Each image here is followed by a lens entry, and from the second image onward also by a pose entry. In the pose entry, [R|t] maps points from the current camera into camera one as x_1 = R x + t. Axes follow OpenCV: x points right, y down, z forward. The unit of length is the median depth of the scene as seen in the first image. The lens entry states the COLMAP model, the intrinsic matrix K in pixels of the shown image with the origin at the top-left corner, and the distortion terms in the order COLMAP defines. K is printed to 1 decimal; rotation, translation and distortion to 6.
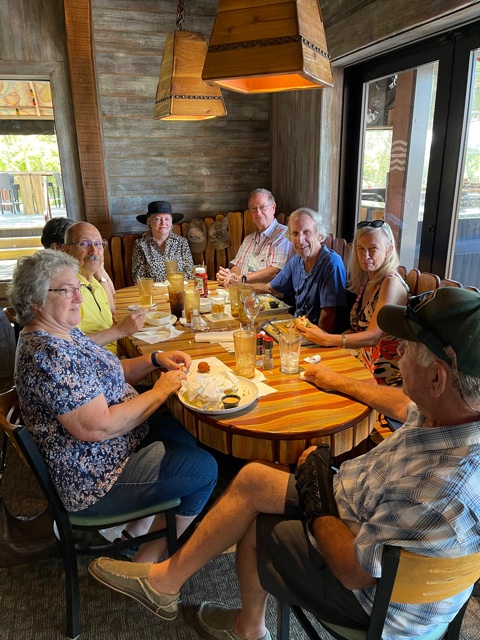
lens RADIAL K [[477.4, 0, 240.0], [0, 477.4, 320.0], [0, 0, 1]] dist [0.003820, -0.005774]
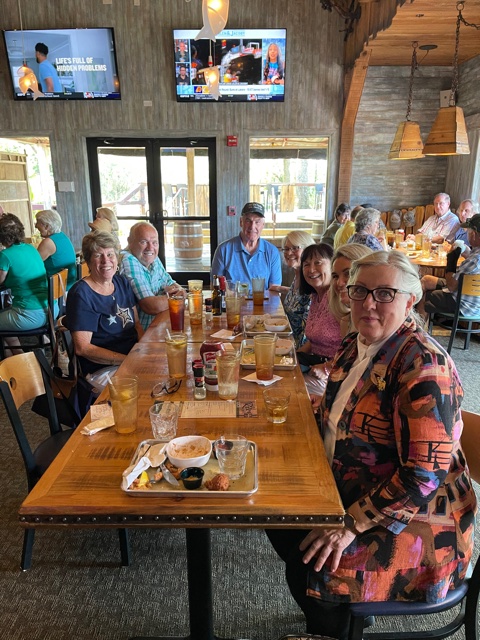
lens RADIAL K [[484.6, 0, 240.0], [0, 484.6, 320.0], [0, 0, 1]] dist [0.054672, -0.000302]
pose [[0.945181, 0.101786, -0.310280, -0.038240], [-0.110697, 0.993791, -0.011200, 0.309961], [0.307213, 0.044934, 0.950579, -0.984983]]
